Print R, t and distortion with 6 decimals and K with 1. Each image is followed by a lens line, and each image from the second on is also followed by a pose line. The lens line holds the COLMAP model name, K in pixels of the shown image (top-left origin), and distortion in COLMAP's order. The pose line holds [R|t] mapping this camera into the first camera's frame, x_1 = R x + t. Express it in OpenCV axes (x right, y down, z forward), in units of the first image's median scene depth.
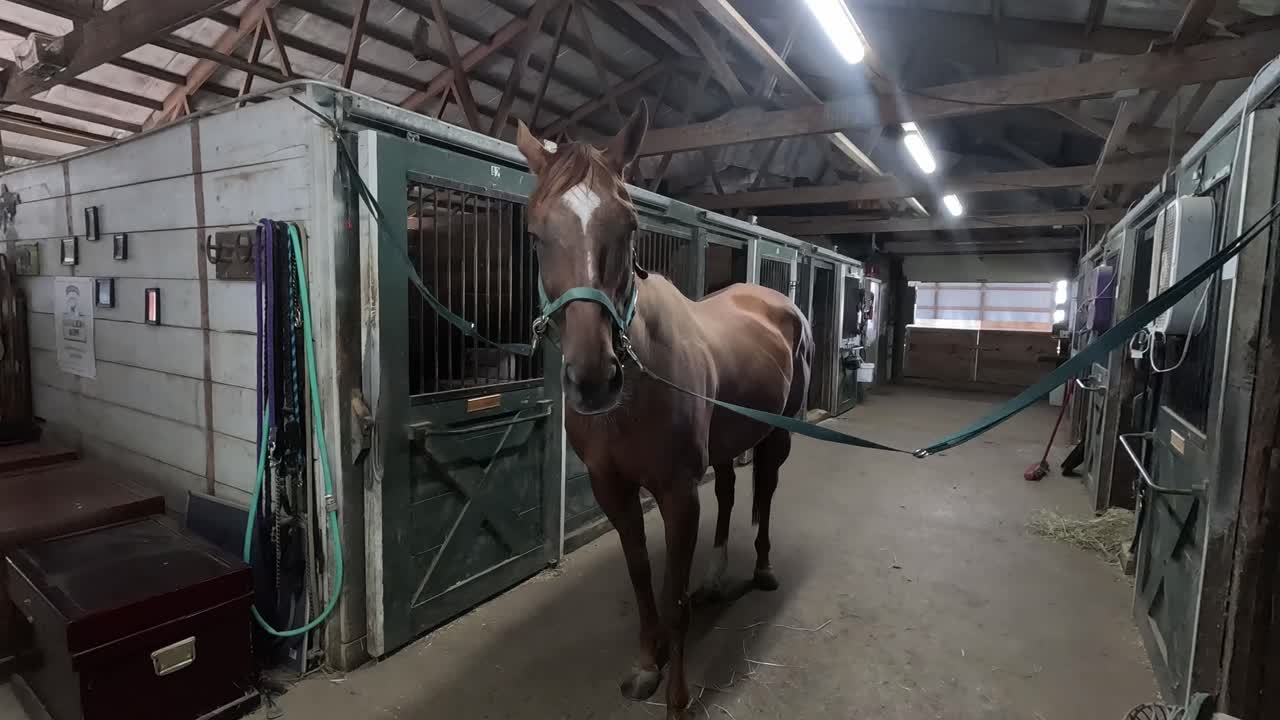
lens RADIAL K [[612.7, 0, 640.0], [0, 612.7, 360.0], [0, 0, 1]] dist [-0.003189, -0.000234]
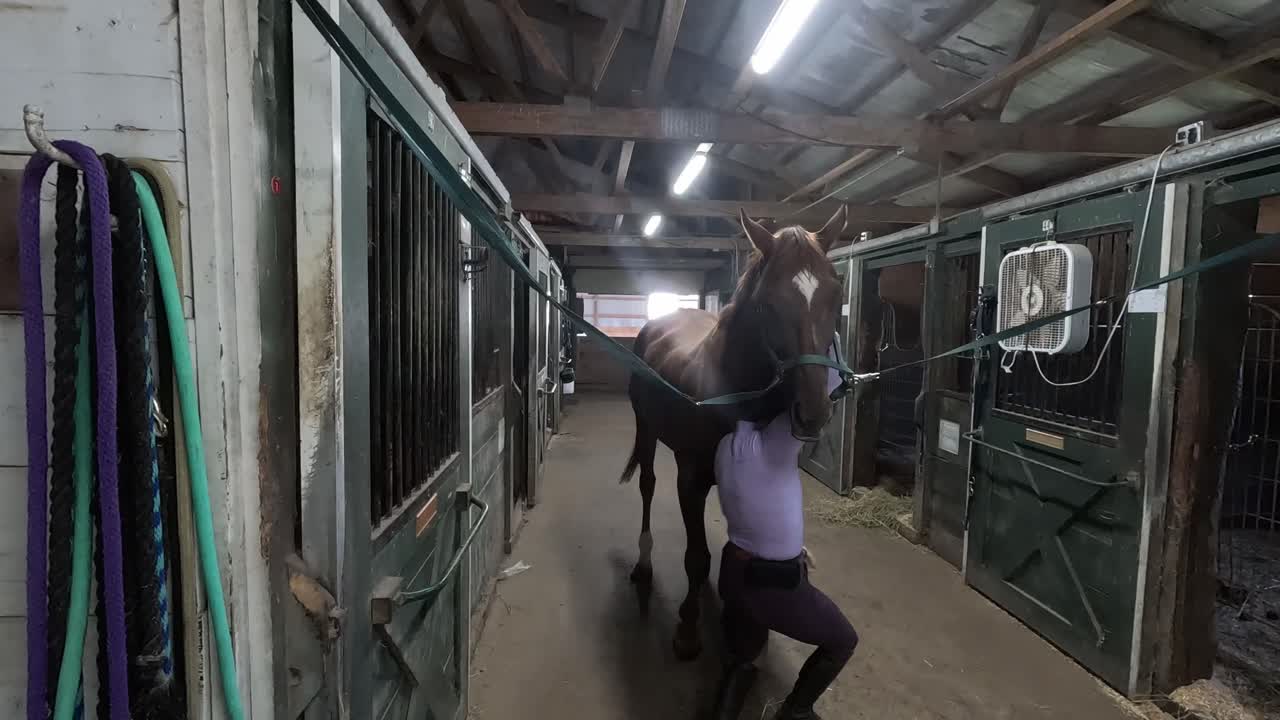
lens RADIAL K [[613.9, 0, 640.0], [0, 613.9, 360.0], [0, 0, 1]] dist [0.002688, 0.000809]
pose [[0.803613, -0.049893, 0.593057, -0.524620], [0.055419, 0.998424, 0.008901, -0.085314], [-0.592566, 0.025714, 0.805111, 0.488934]]
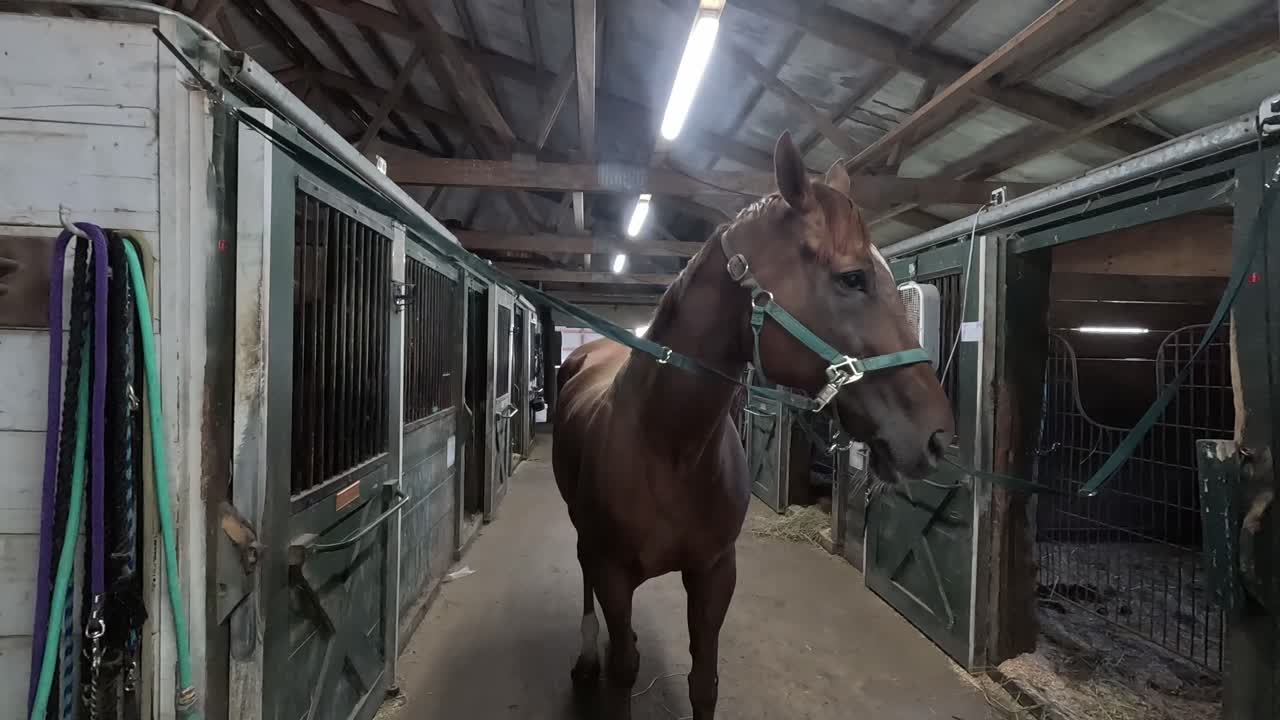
lens RADIAL K [[613.9, 0, 640.0], [0, 613.9, 360.0], [0, 0, 1]] dist [0.002688, 0.000809]
pose [[0.798355, -0.013362, 0.602039, -0.507485], [0.052158, 0.997531, -0.047027, -0.047154], [-0.599924, 0.068945, 0.797081, 0.227444]]
